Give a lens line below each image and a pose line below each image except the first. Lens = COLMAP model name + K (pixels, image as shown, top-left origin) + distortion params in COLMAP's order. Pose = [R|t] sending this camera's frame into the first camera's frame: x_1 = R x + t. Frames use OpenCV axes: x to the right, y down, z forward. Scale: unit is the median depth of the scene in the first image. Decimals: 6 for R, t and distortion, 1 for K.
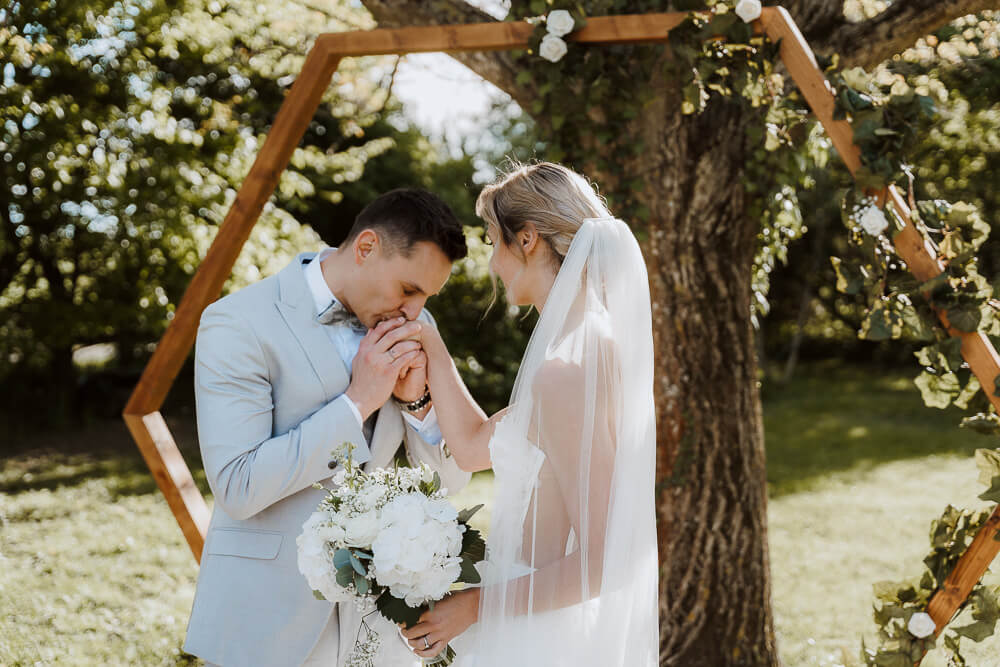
lens RADIAL K [[1489.9, 0, 499.7], [0, 1489.9, 321.2], [0, 0, 1]] dist [0.029183, -0.017475]
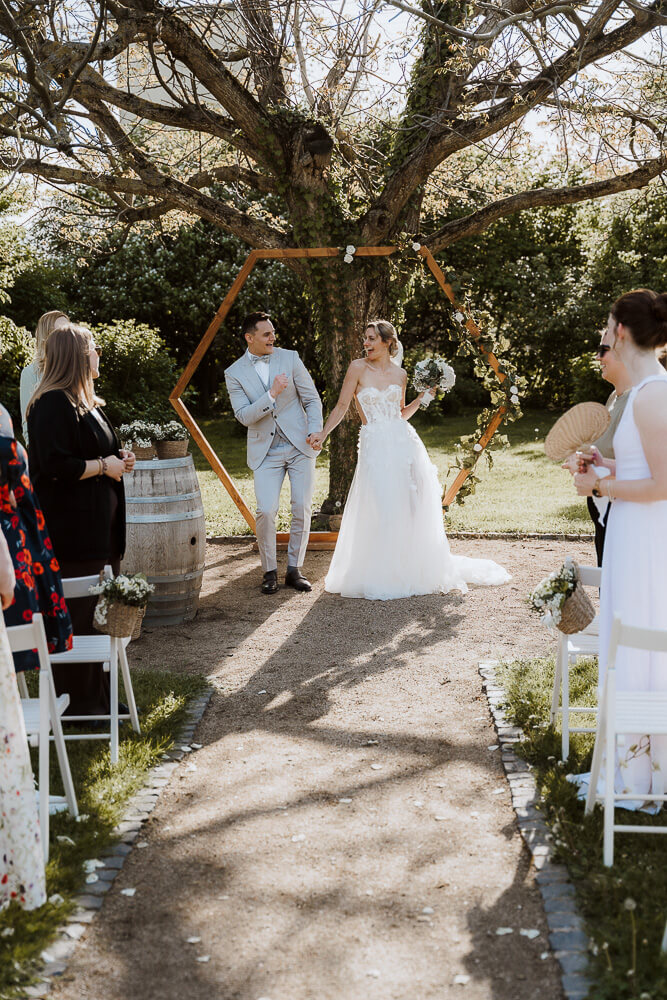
lens RADIAL K [[1425.8, 0, 333.5], [0, 1425.8, 500.0], [0, 0, 1]] dist [0.027594, -0.021787]
pose [[0.951667, -0.060439, 0.301127, -0.675925], [0.039355, 0.996361, 0.075604, 0.056424], [-0.304600, -0.060099, 0.950582, -1.299401]]
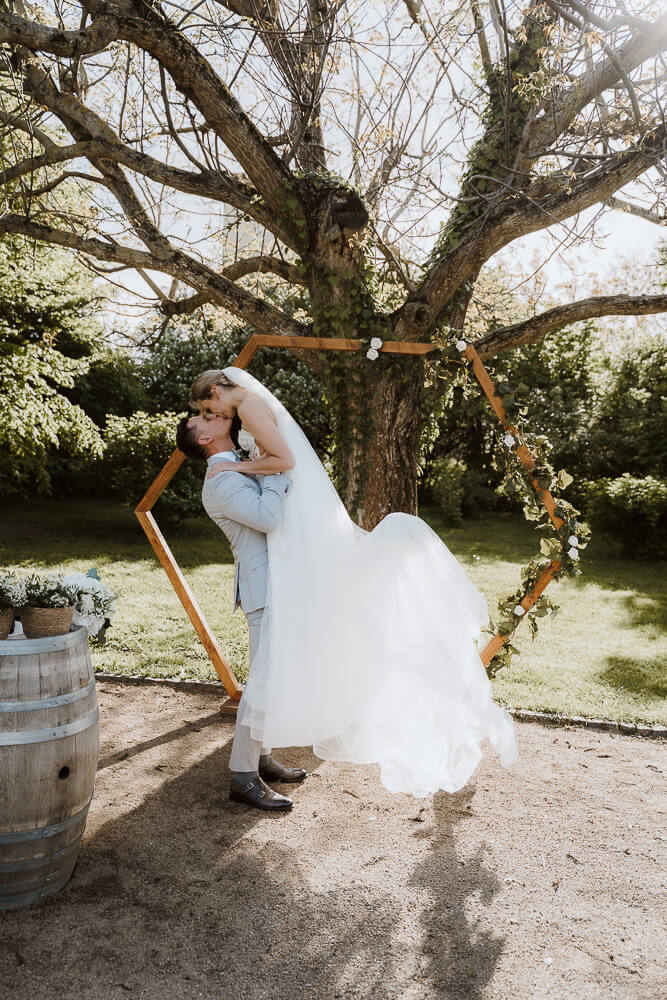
lens RADIAL K [[978.6, 0, 333.5], [0, 978.6, 500.0], [0, 0, 1]] dist [0.002823, 0.009754]
pose [[0.965199, 0.036970, 0.258888, -0.312880], [-0.045509, 0.998597, 0.027064, -0.002063], [-0.257525, -0.037904, 0.965528, -0.324277]]
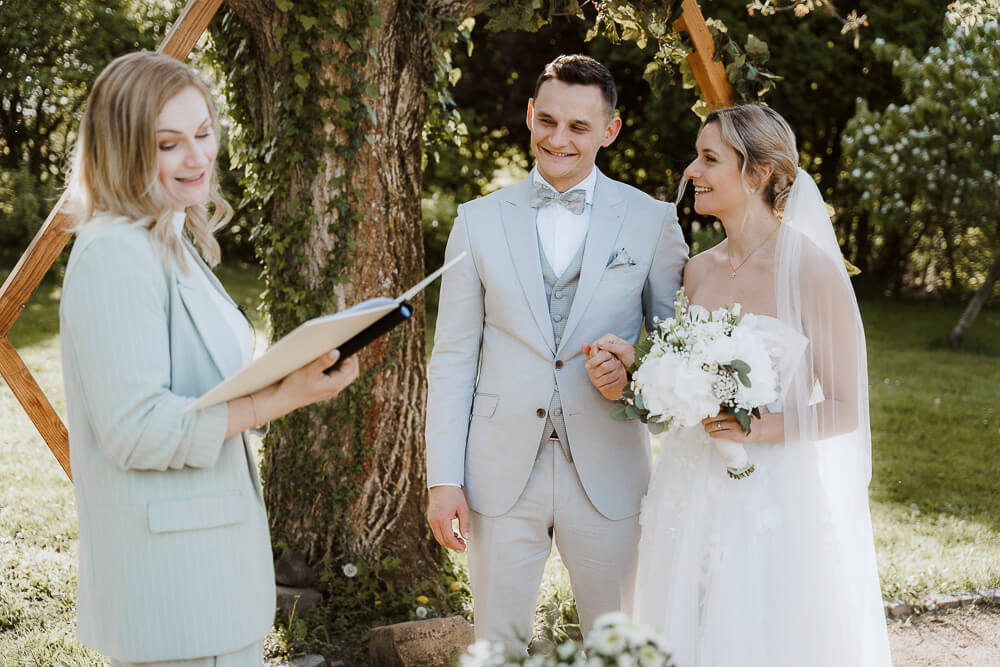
lens RADIAL K [[1425.8, 0, 500.0], [0, 1425.8, 333.5], [0, 0, 1]] dist [0.027594, -0.021787]
pose [[0.663227, -0.064033, 0.745674, -0.608853], [-0.003257, 0.996077, 0.088433, -0.009049], [-0.748412, -0.061079, 0.660416, 0.246576]]
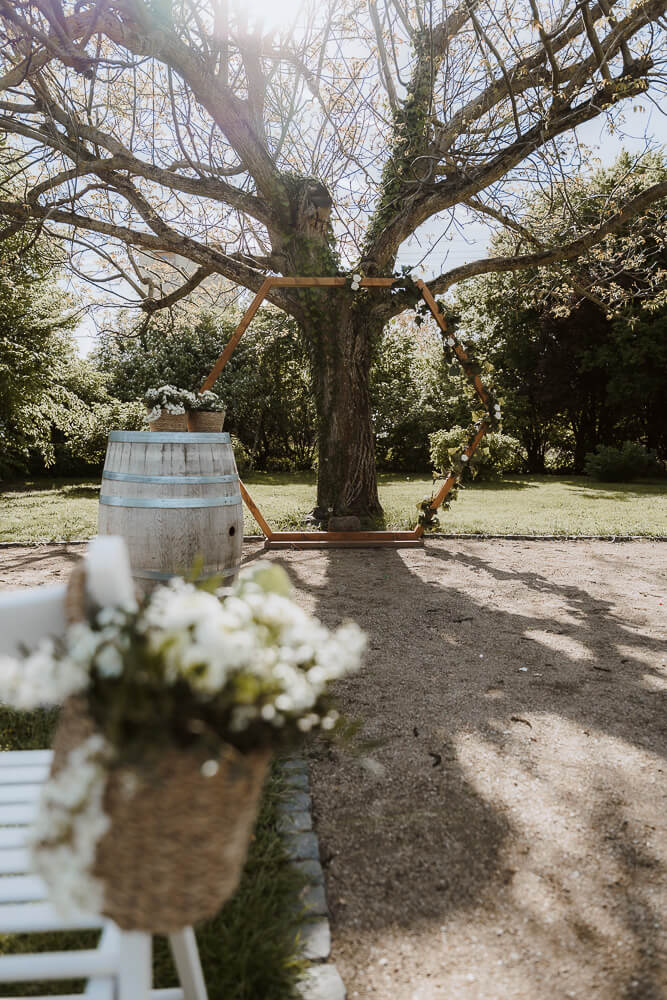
lens RADIAL K [[684.8, 0, 332.8], [0, 684.8, 514.4], [0, 0, 1]] dist [-0.006139, -0.002586]
pose [[0.905486, -0.045596, 0.421919, -0.518898], [0.025564, 0.998266, 0.053017, 0.181111], [-0.423605, -0.037220, 0.905082, -0.261455]]
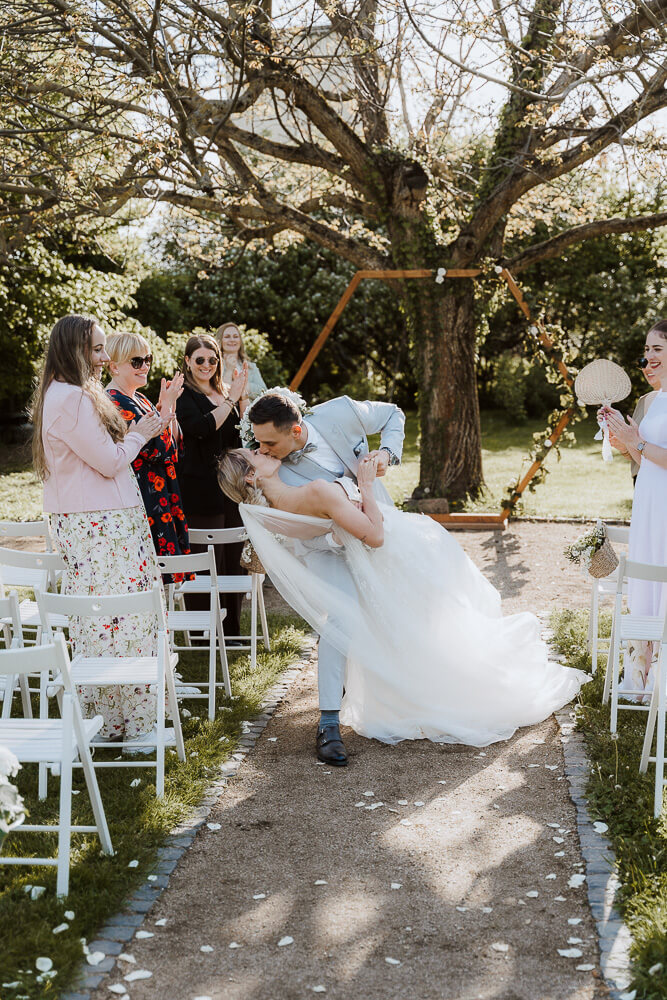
lens RADIAL K [[1432.4, 0, 333.5], [0, 1432.4, 500.0], [0, 0, 1]] dist [0.041633, -0.030961]
pose [[0.969695, -0.040640, 0.240914, -0.791740], [0.024028, 0.997151, 0.071496, 0.059468], [-0.243133, -0.063541, 0.967909, -1.668891]]
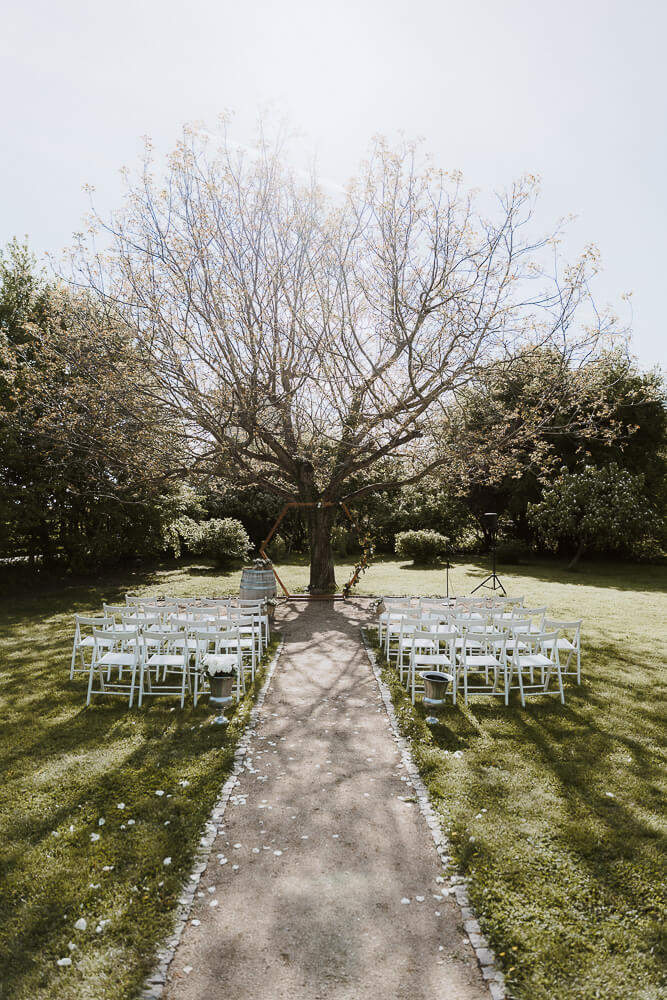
lens RADIAL K [[684.8, 0, 332.8], [0, 684.8, 514.4], [0, 0, 1]] dist [-0.006139, -0.002586]
pose [[0.932803, -0.013627, 0.360130, -1.095245], [0.028052, 0.998998, -0.034861, 0.007205], [-0.359294, 0.042621, 0.932251, -2.292419]]
